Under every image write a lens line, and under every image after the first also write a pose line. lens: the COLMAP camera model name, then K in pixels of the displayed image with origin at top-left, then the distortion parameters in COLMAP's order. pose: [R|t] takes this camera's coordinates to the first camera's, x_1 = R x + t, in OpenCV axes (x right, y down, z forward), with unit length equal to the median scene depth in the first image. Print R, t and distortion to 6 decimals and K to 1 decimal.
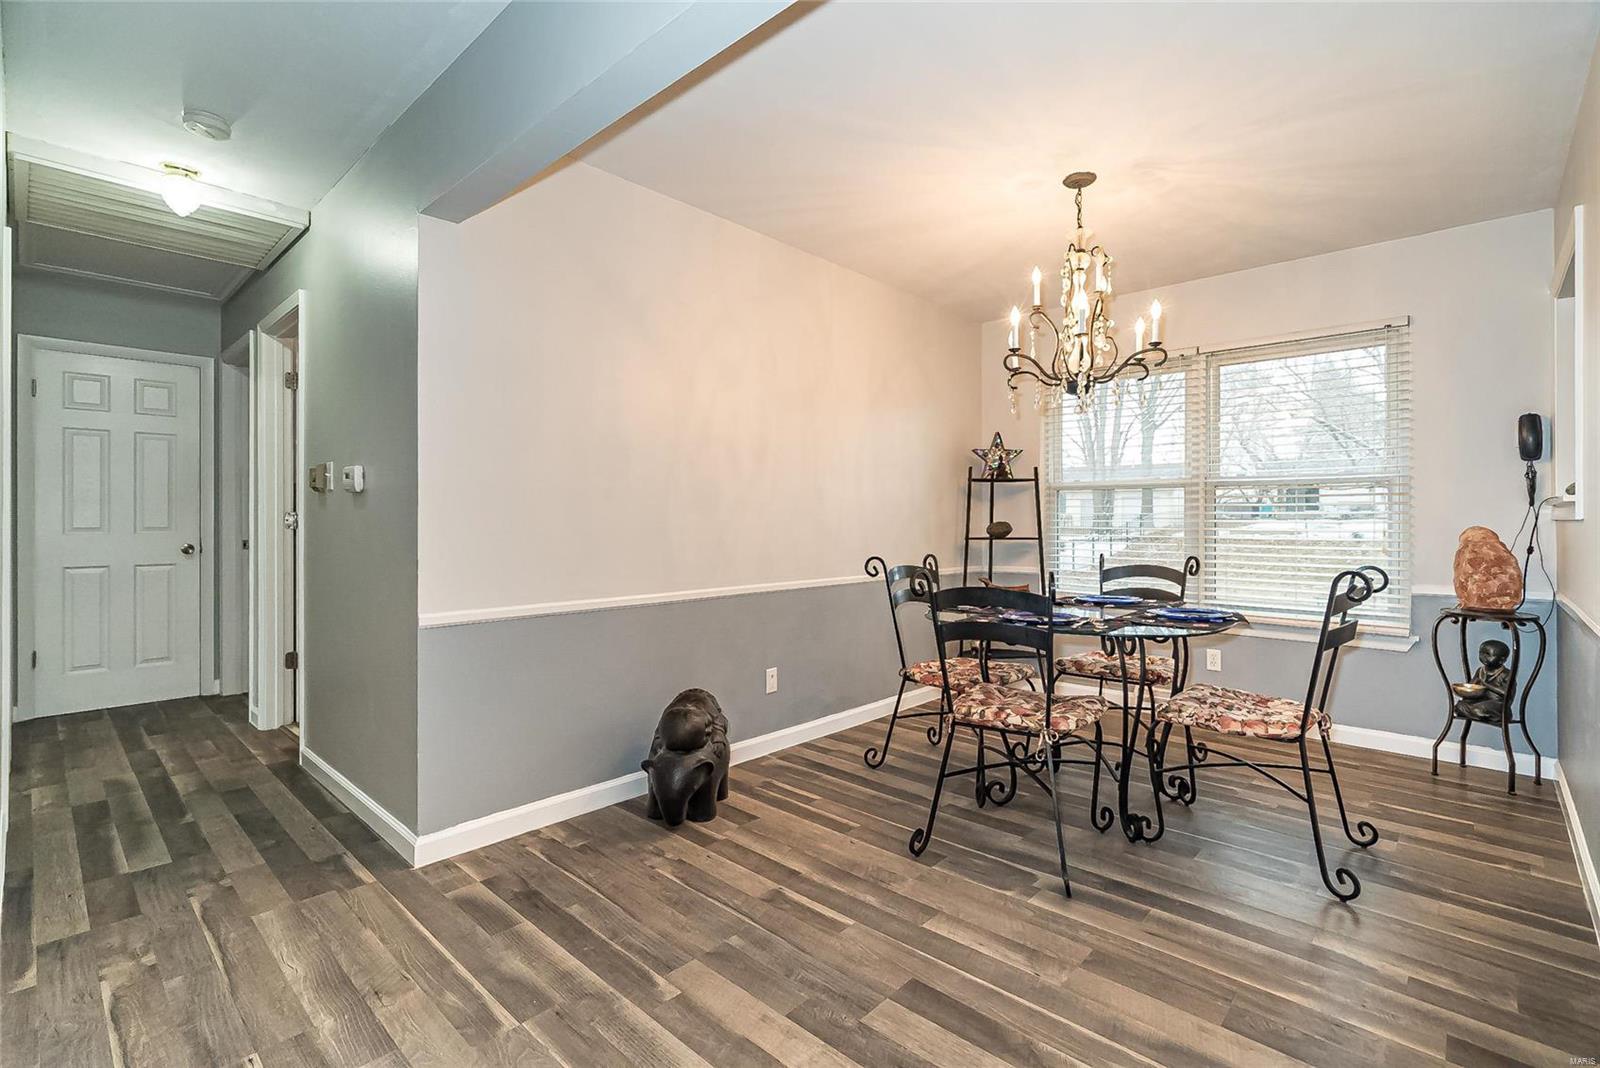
lens RADIAL K [[730.3, 0, 809.6], [0, 730.3, 523.4], [0, 0, 1]] dist [-0.003473, -0.000097]
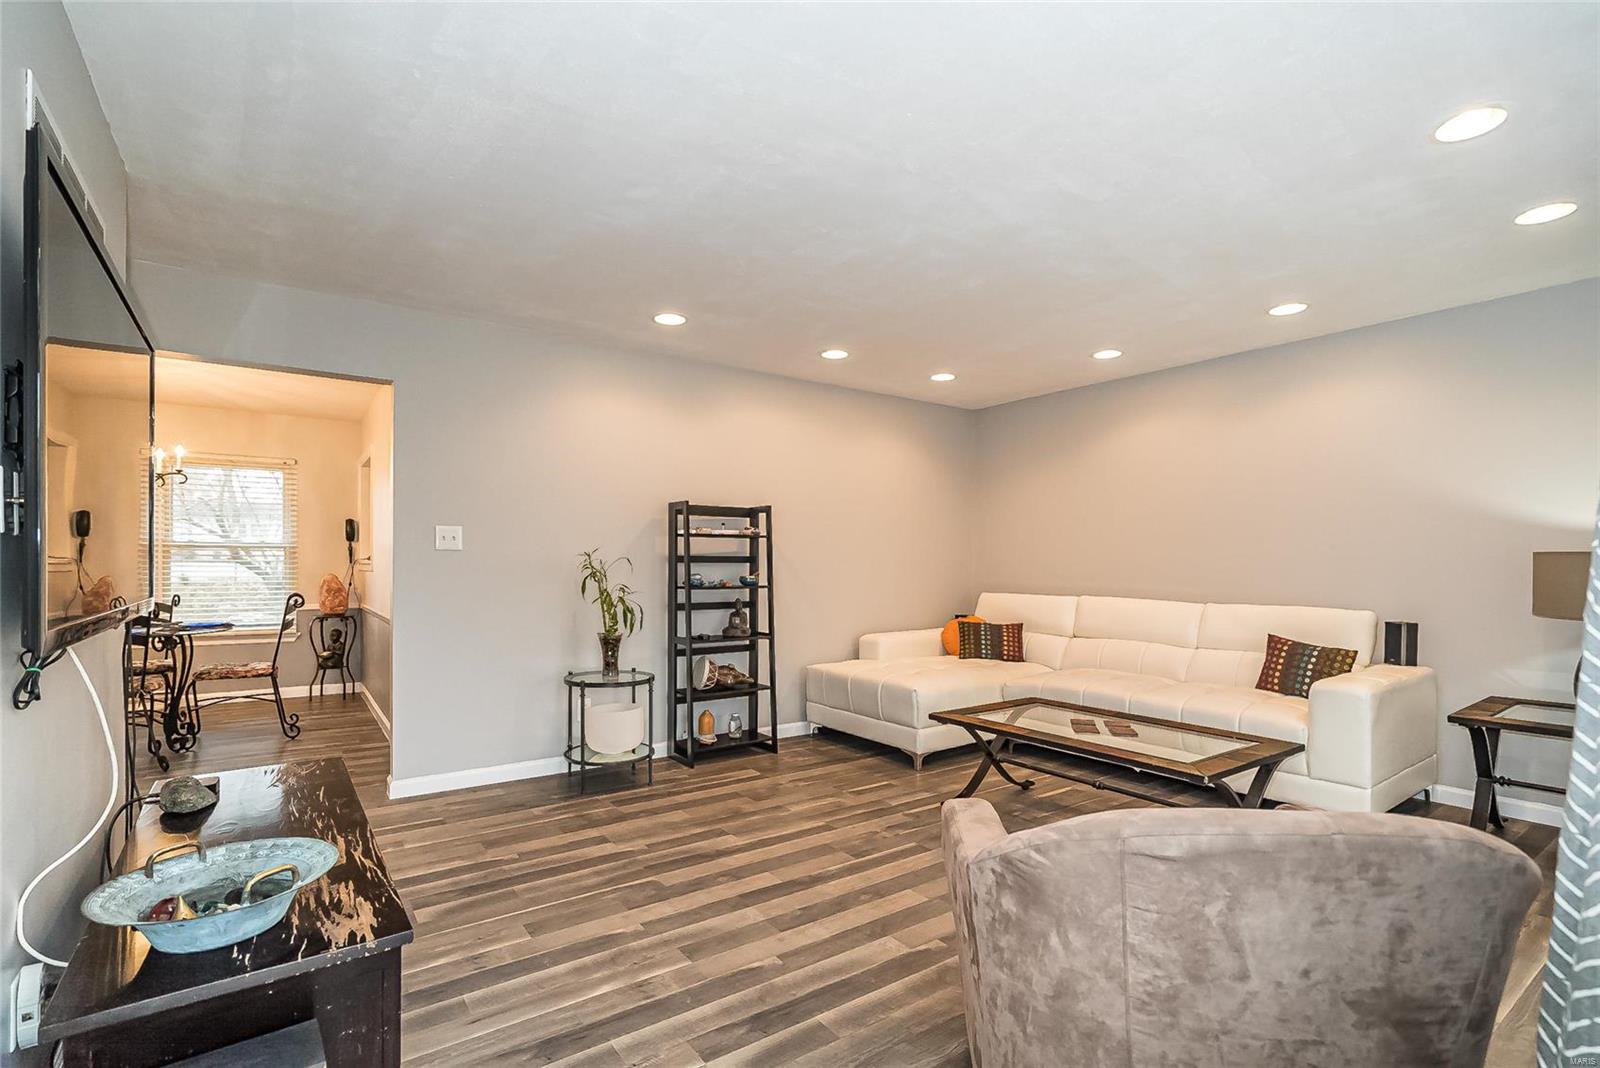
lens RADIAL K [[681.1, 0, 765.4], [0, 681.1, 565.9], [0, 0, 1]] dist [-0.002415, -0.000063]
pose [[0.220082, -0.002474, 0.975478, -0.663163], [0.000048, 0.999997, 0.002525, -0.021008], [-0.975481, -0.000509, 0.220081, -0.601763]]
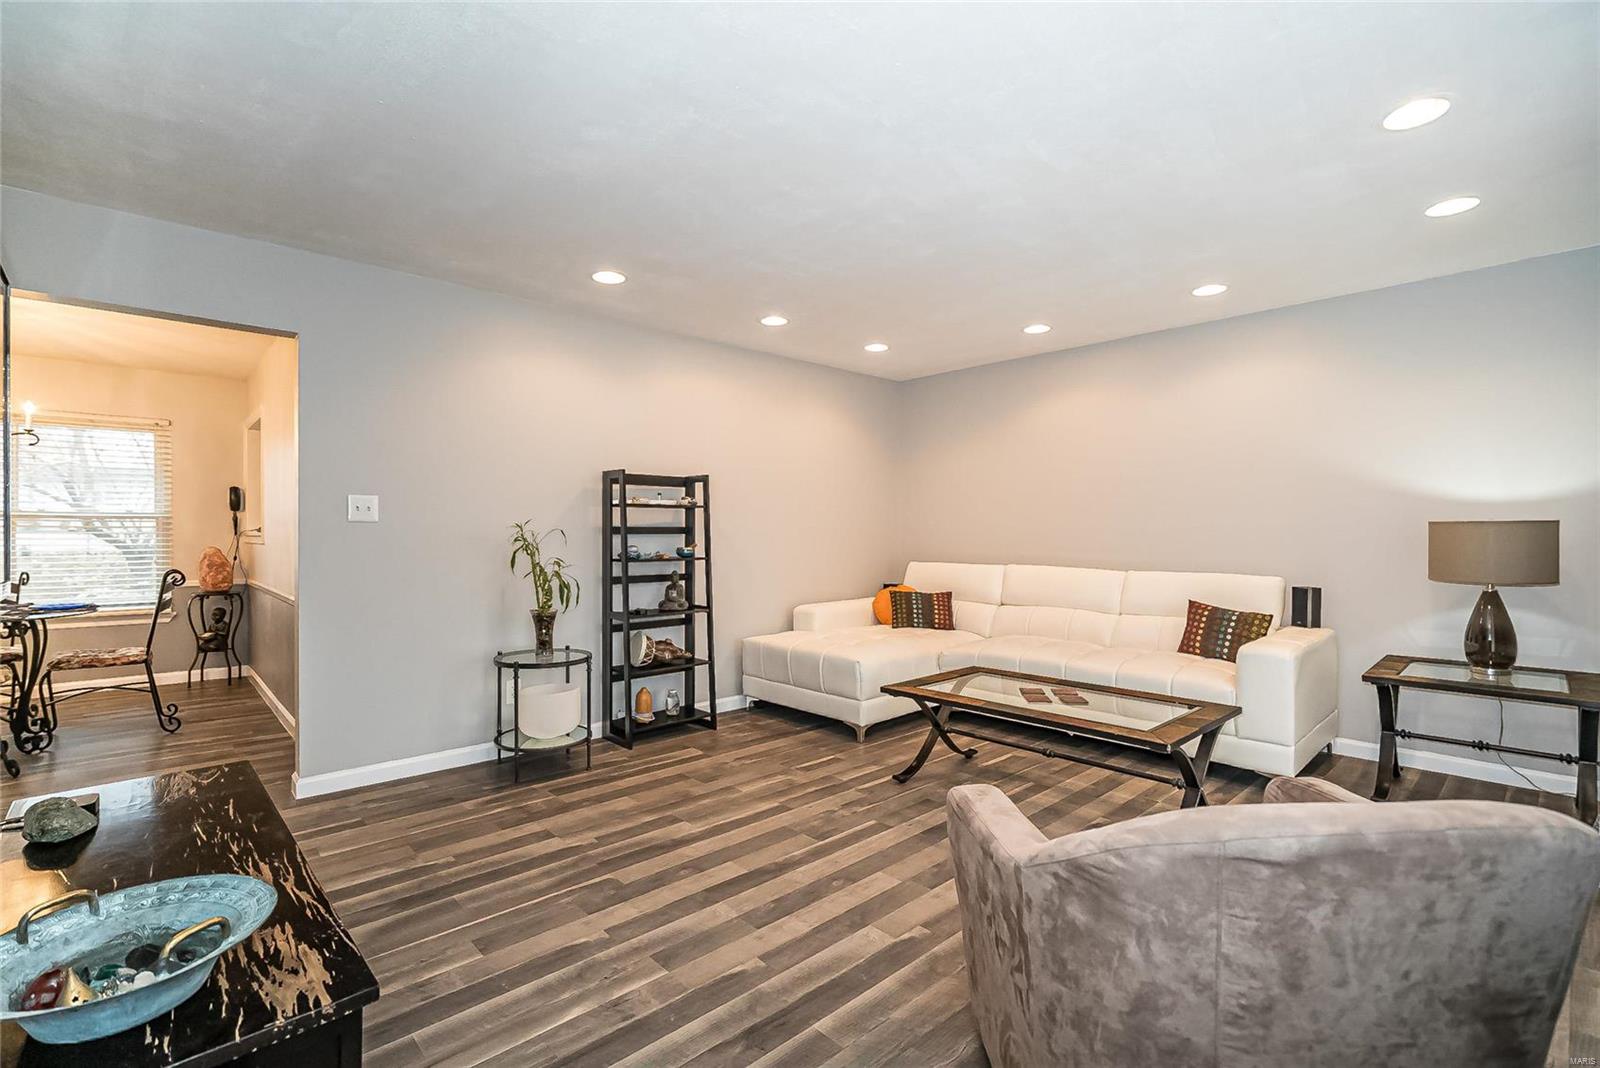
lens RADIAL K [[674.8, 0, 747.6], [0, 674.8, 535.0], [0, 0, 1]] dist [-0.002670, -0.000065]
pose [[0.107582, -0.003945, 0.994188, -0.627636], [0.004004, 0.999986, 0.003535, -0.025391], [-0.994188, 0.003601, 0.107596, -0.531377]]
